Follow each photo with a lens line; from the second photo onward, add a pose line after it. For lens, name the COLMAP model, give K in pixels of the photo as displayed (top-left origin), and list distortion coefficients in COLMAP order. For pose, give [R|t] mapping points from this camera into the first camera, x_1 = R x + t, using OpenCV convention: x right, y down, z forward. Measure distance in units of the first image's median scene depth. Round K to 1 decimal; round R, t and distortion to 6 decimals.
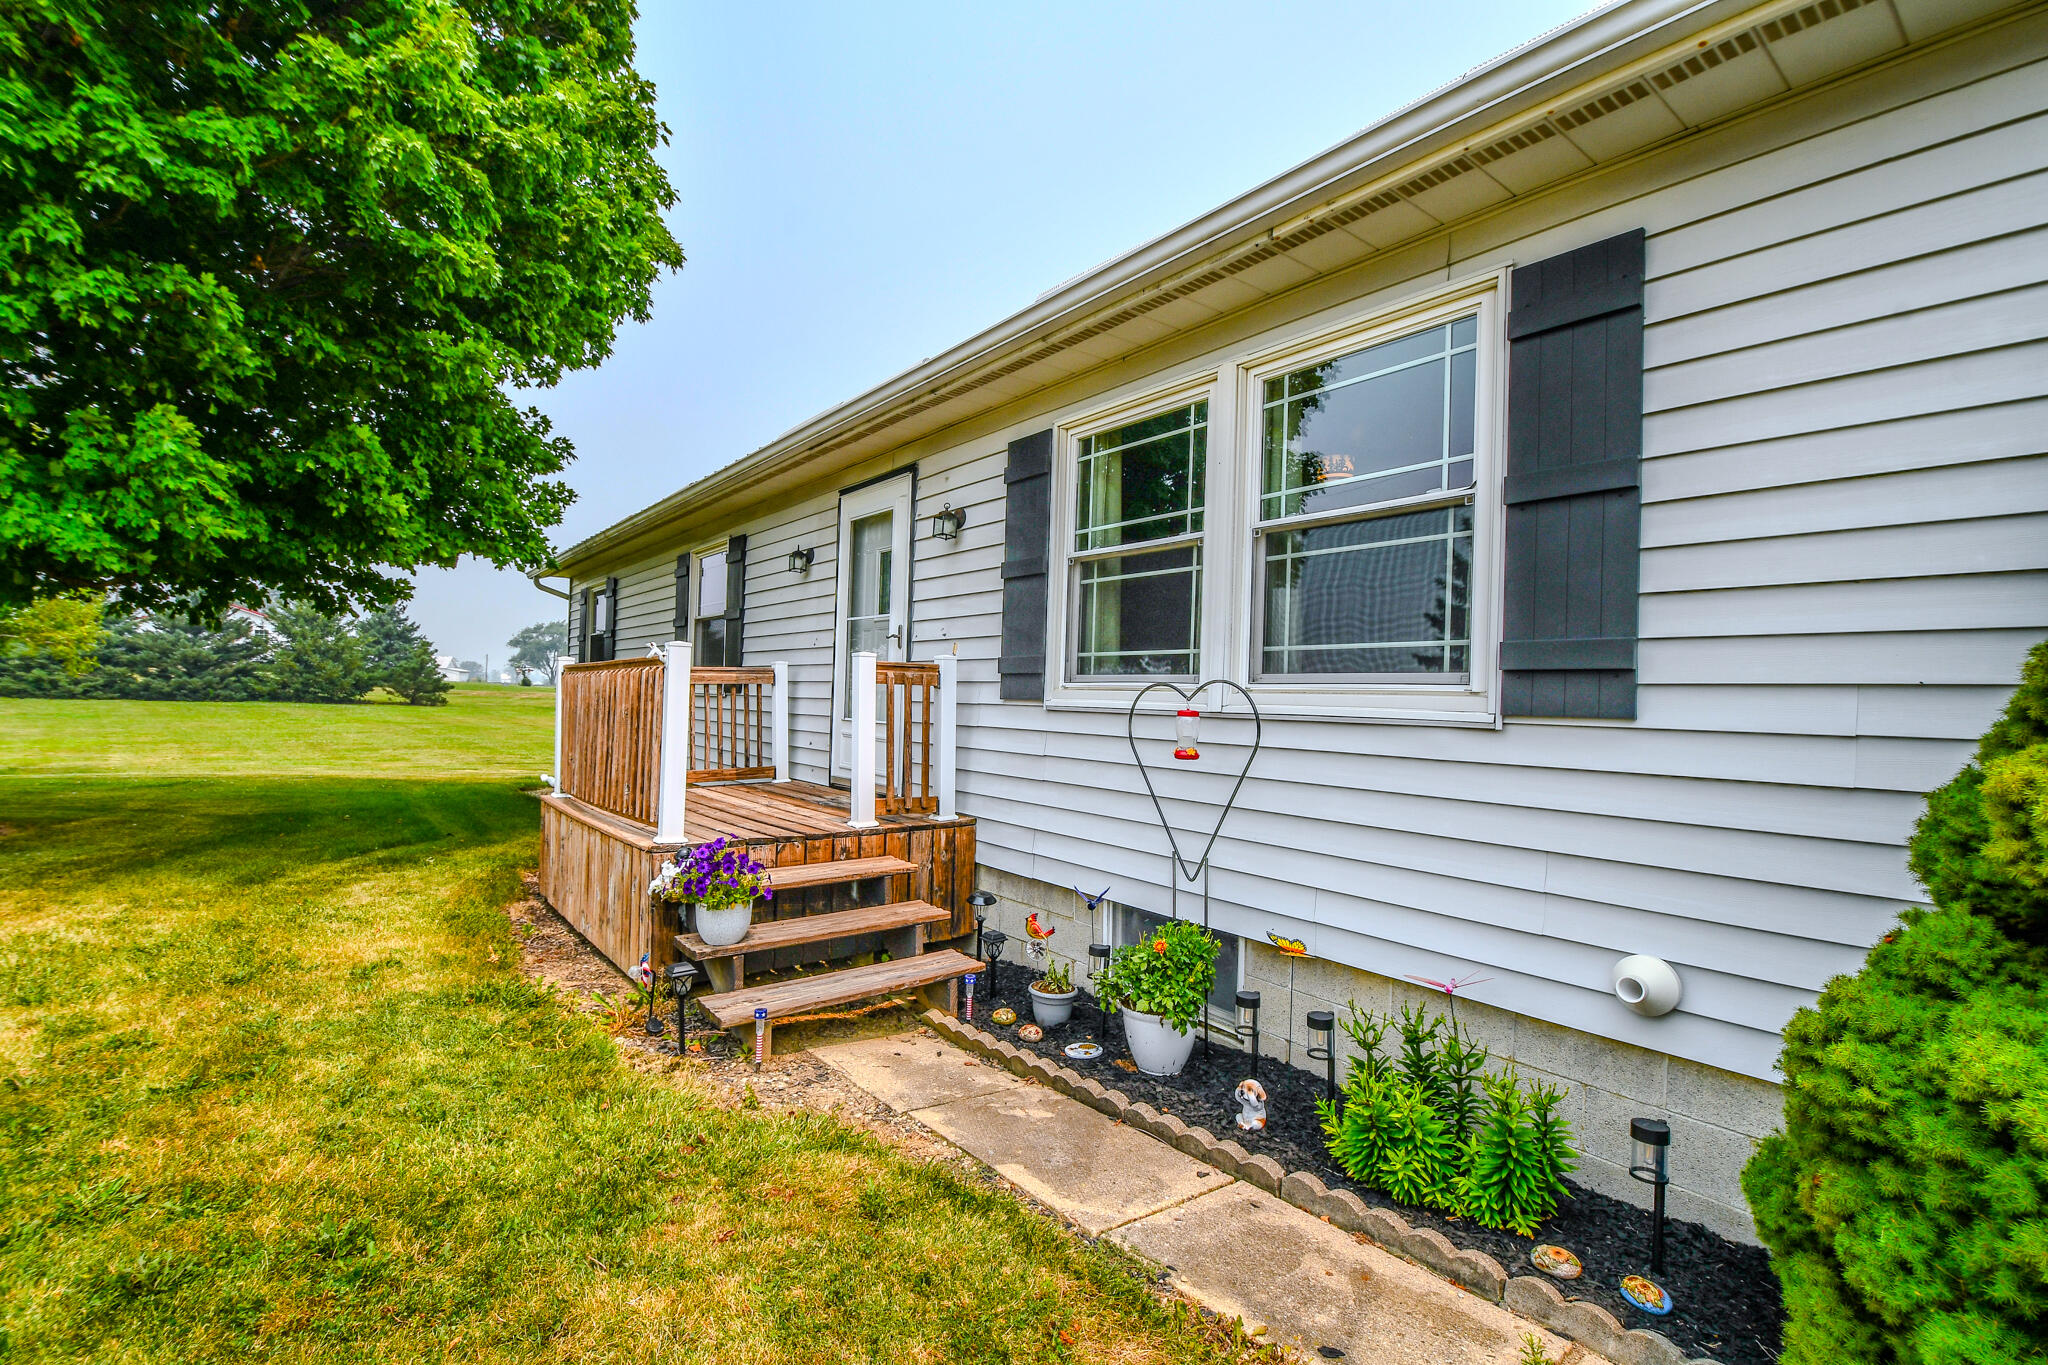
lens RADIAL K [[881.5, 0, 1006.7], [0, 881.5, 686.1], [0, 0, 1]] dist [-0.004778, -0.008985]
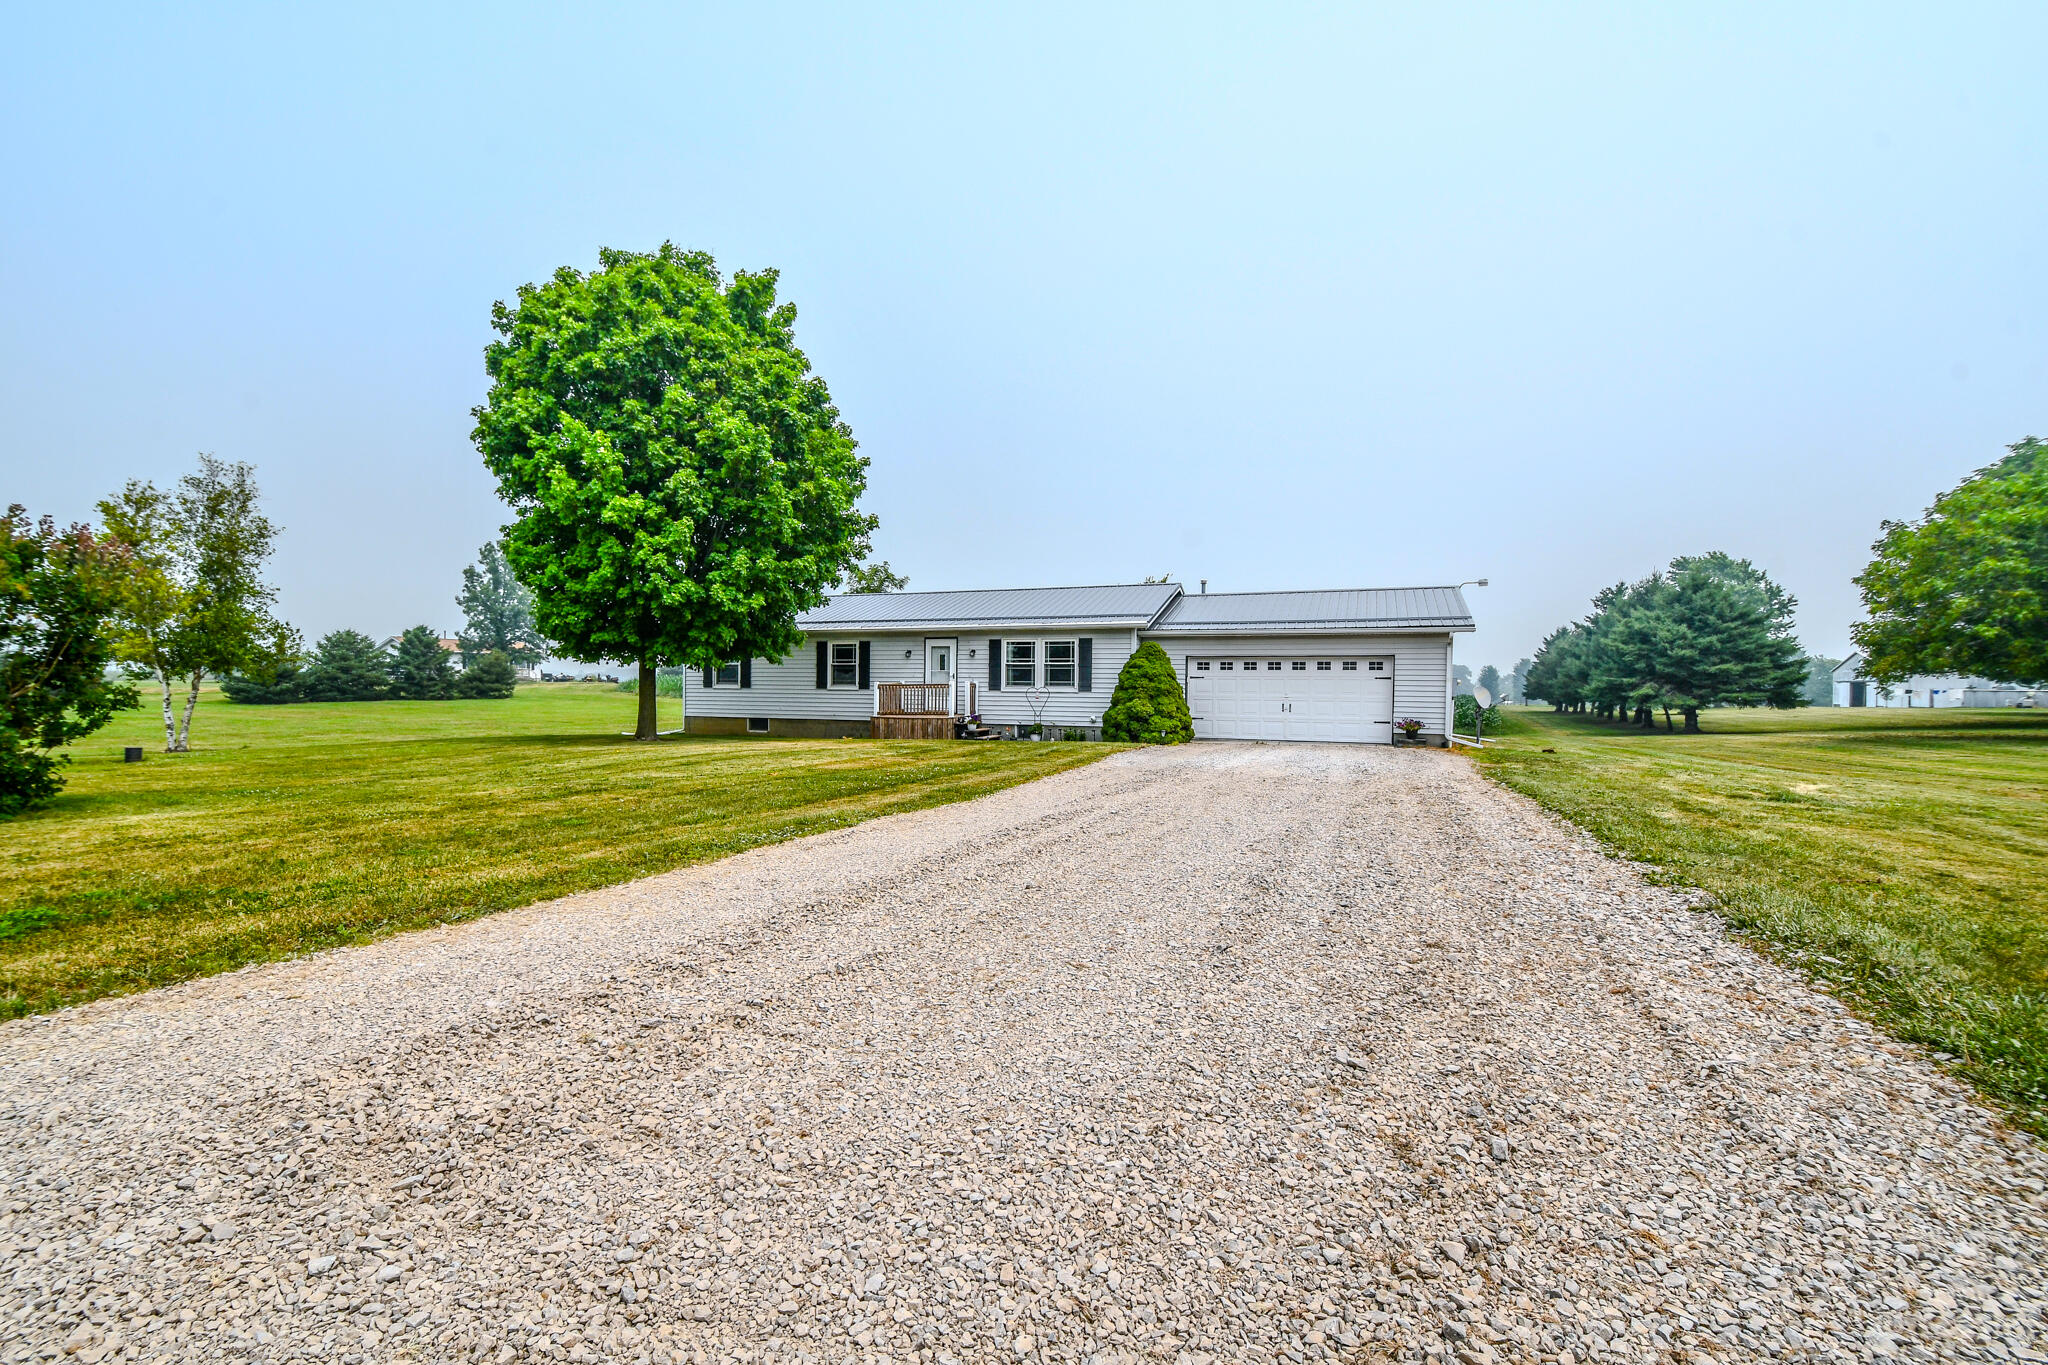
lens RADIAL K [[881.5, 0, 994.8], [0, 881.5, 694.1], [0, 0, 1]] dist [-0.004778, -0.008985]
pose [[0.870305, -0.033756, 0.491355, -2.681010], [0.013013, 0.998876, 0.045574, -0.210157], [-0.492341, -0.033269, 0.869766, -3.724000]]
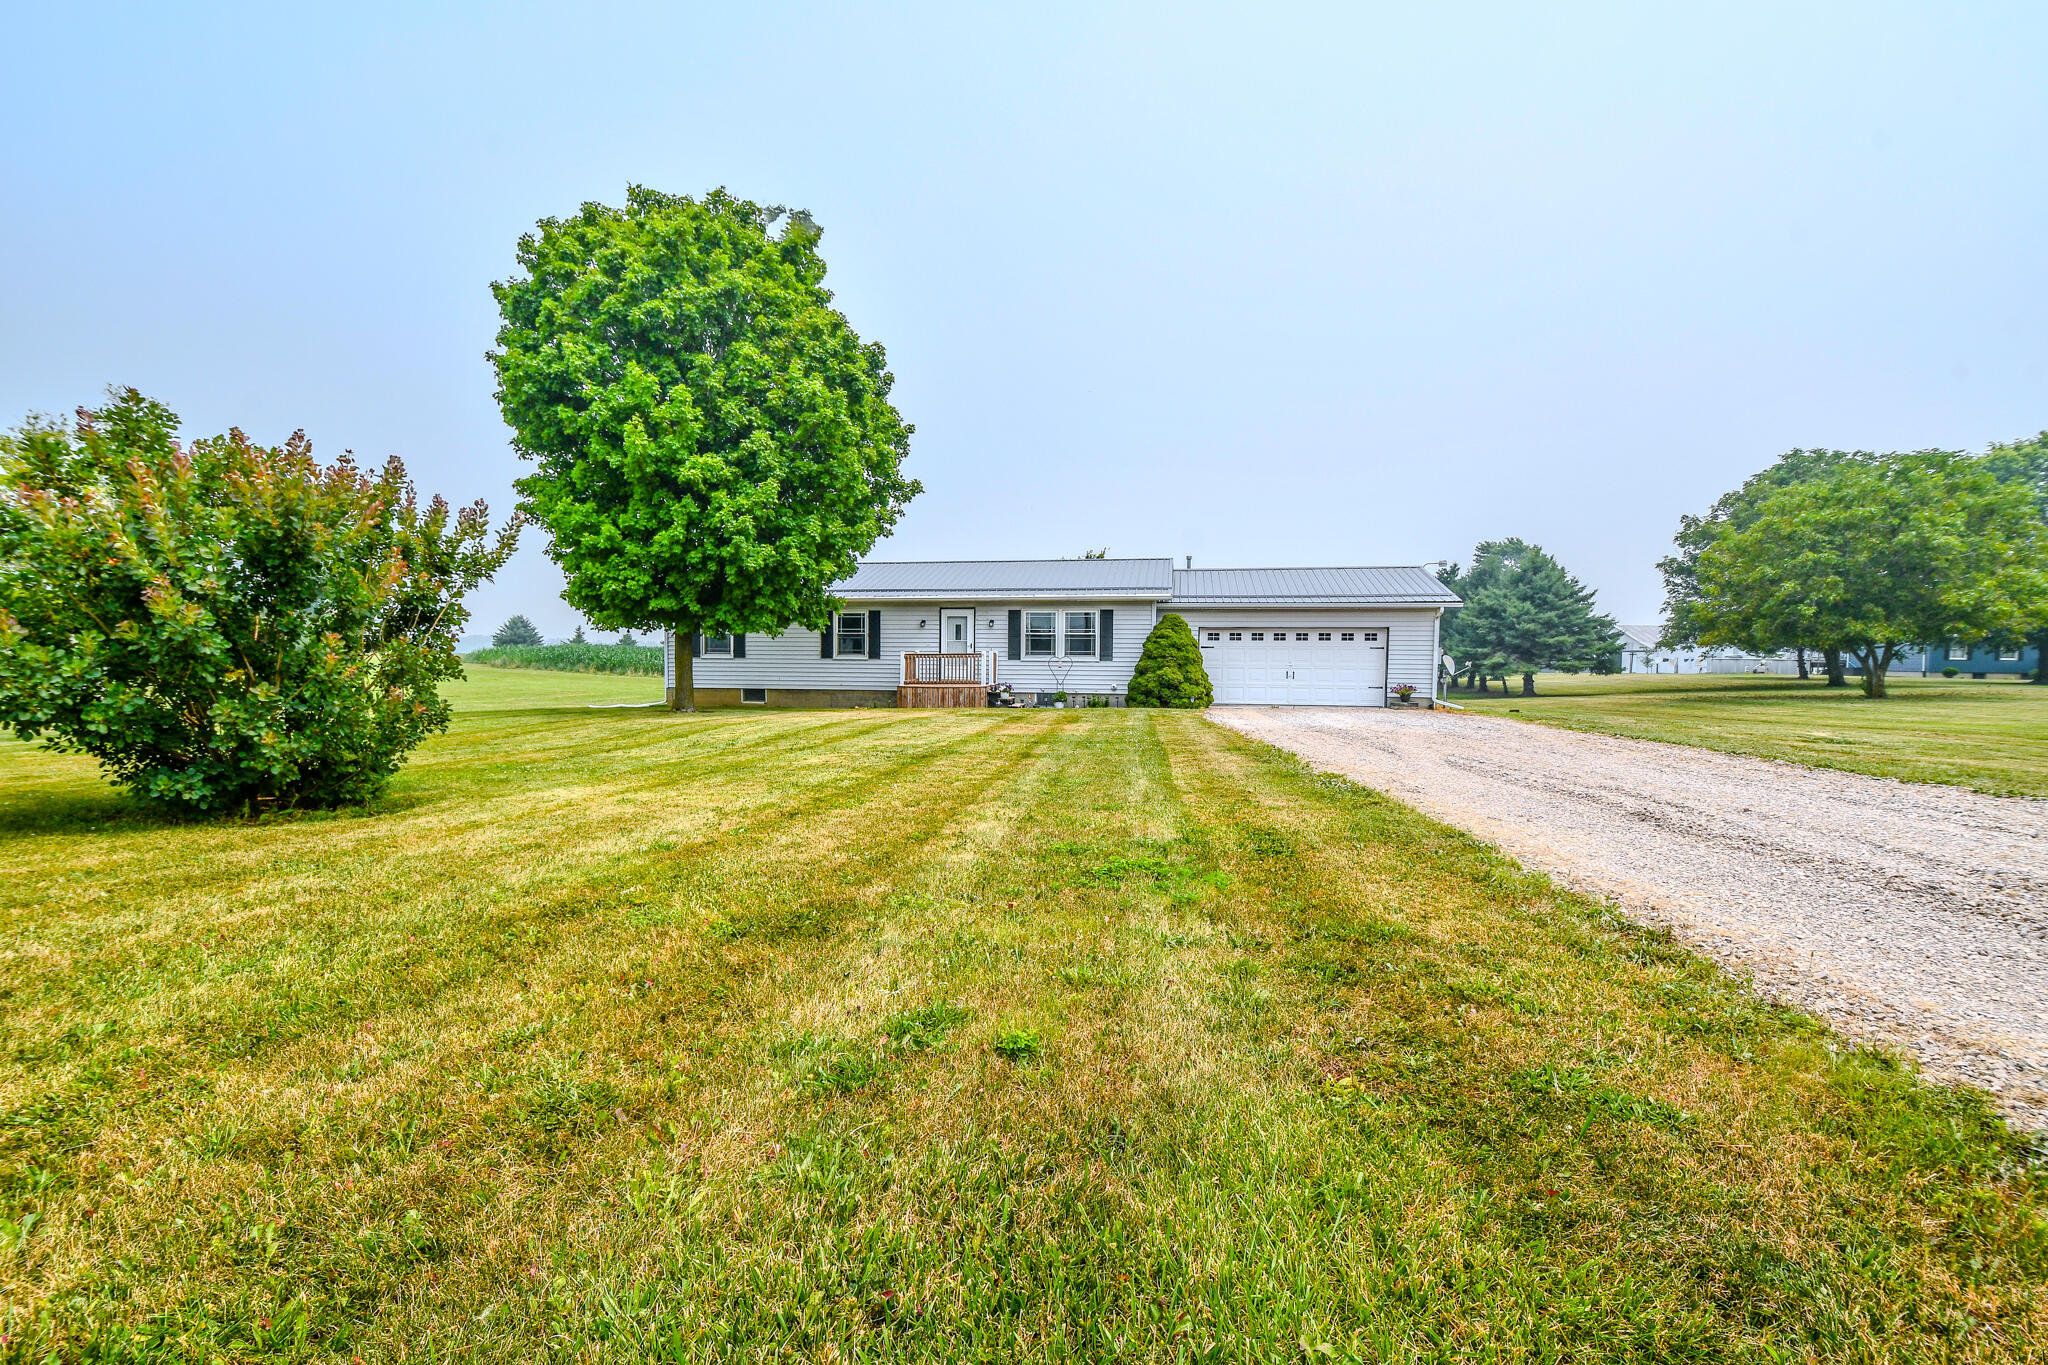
lens RADIAL K [[881.5, 0, 988.3], [0, 881.5, 691.9], [0, 0, 1]] dist [-0.004778, -0.008985]
pose [[0.761113, -0.055697, 0.646224, -3.763860], [0.006978, 0.996952, 0.077707, -0.215177], [-0.648582, -0.054635, 0.759182, -3.132354]]
